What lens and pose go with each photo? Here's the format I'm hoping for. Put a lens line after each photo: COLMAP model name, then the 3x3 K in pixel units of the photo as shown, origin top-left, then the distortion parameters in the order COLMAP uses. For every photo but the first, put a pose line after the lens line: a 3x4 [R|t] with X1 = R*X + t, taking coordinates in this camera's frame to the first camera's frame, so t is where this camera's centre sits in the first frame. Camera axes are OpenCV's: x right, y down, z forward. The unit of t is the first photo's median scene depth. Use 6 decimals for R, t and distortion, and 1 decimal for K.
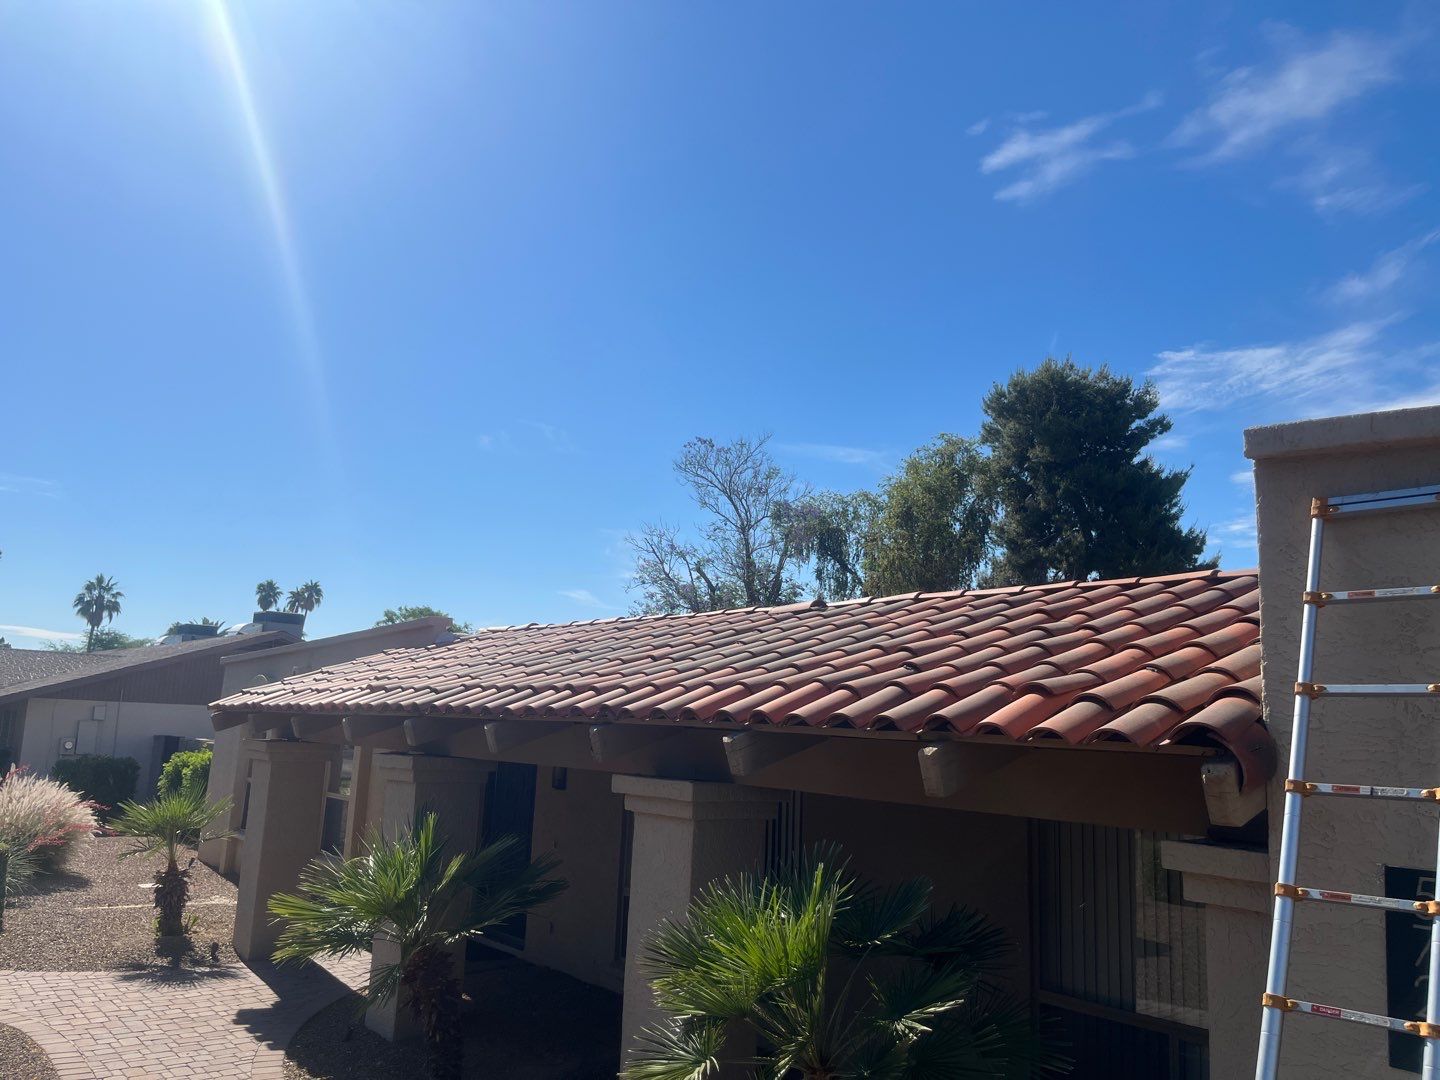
lens RADIAL K [[1111.8, 0, 720.0], [0, 1111.8, 540.0], [0, 0, 1]] dist [0.005123, -0.000627]
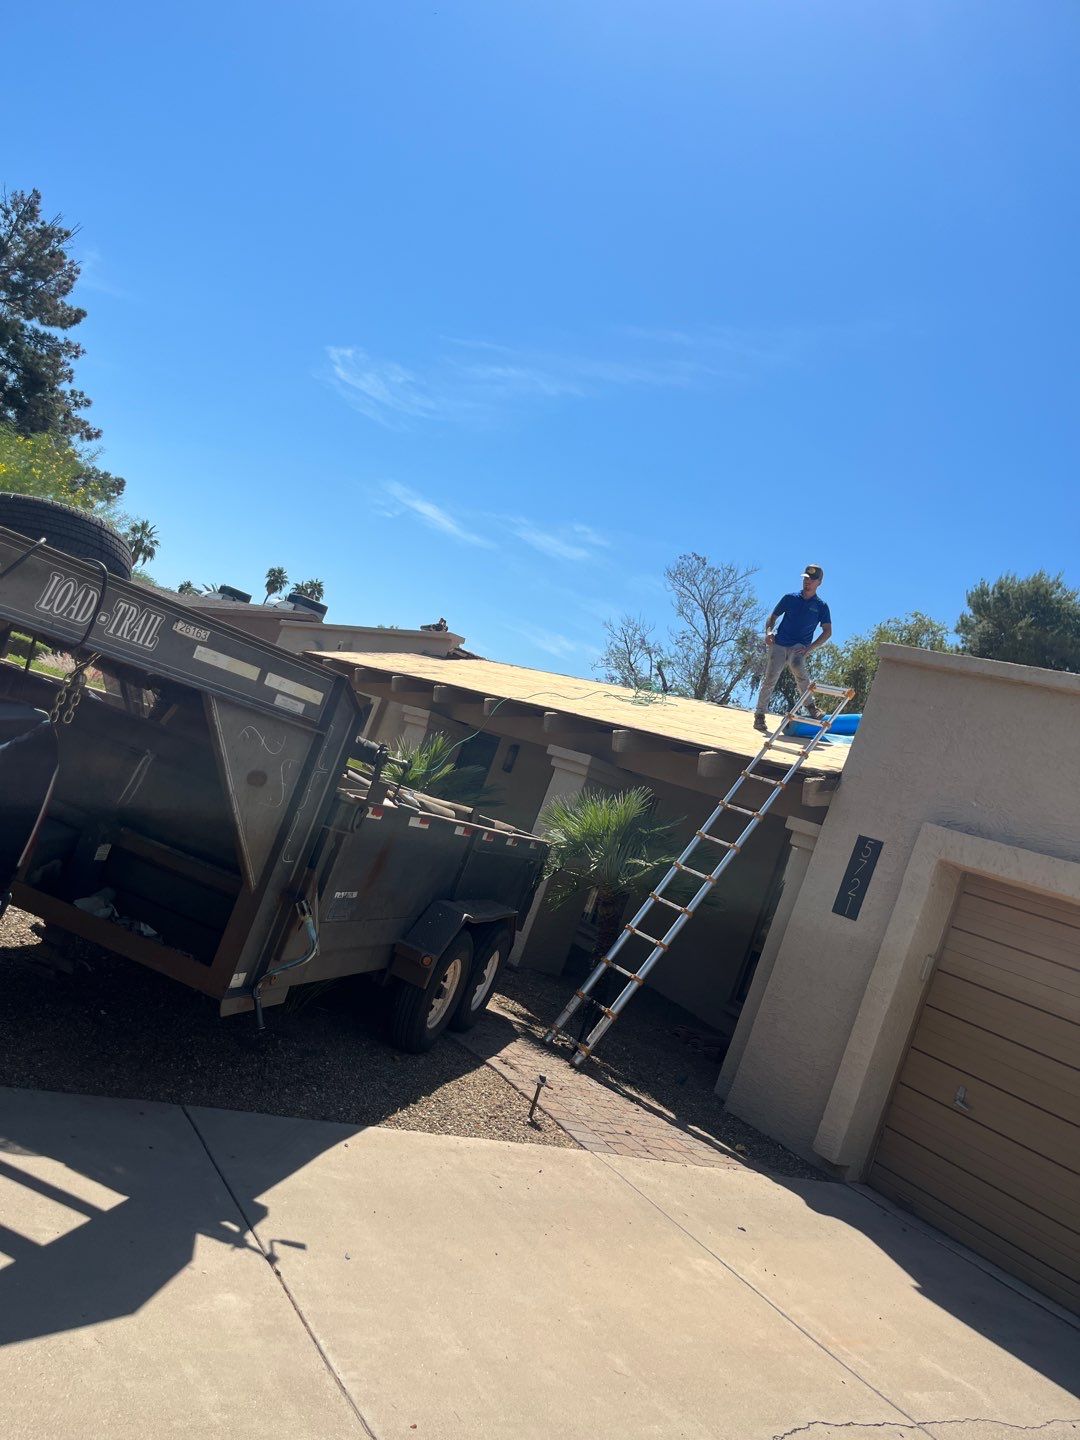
lens RADIAL K [[1149.9, 0, 540.0], [0, 1149.9, 720.0], [0, 0, 1]] dist [0.026193, -0.002018]
pose [[0.948593, 0.293792, -0.117719, 0.018119], [-0.284032, 0.954303, 0.092903, 0.003124], [0.139634, -0.054691, 0.988692, -0.155282]]
